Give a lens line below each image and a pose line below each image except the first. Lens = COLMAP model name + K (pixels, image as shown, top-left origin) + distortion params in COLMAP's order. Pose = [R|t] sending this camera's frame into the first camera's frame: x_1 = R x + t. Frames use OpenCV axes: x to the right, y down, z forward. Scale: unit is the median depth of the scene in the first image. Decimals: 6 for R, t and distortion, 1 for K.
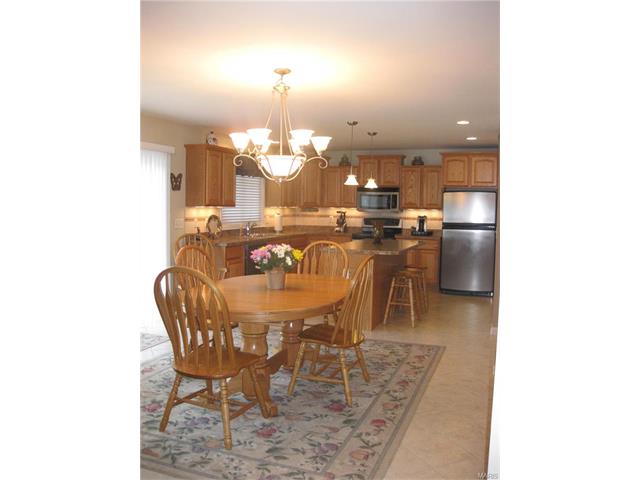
lens RADIAL K [[645.7, 0, 320.0], [0, 645.7, 240.0], [0, 0, 1]] dist [-0.181591, 0.115697]
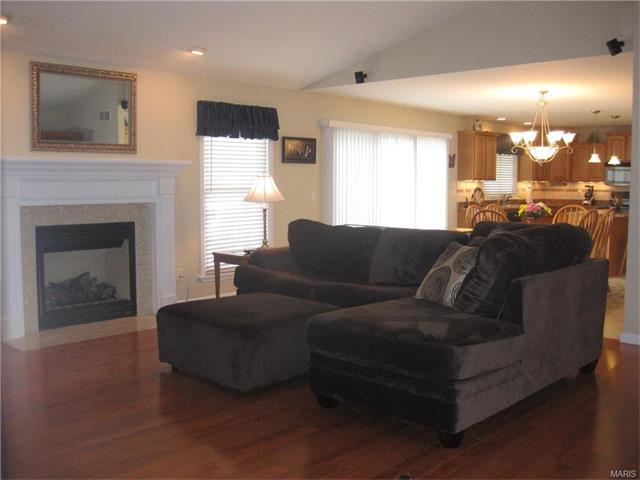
lens RADIAL K [[645.7, 0, 320.0], [0, 645.7, 240.0], [0, 0, 1]] dist [-0.181591, 0.115697]
pose [[0.929969, 0.020689, -0.367056, 0.001158], [-0.006729, 0.999206, 0.039271, 0.010536], [0.367577, -0.034050, 0.929370, -0.164265]]
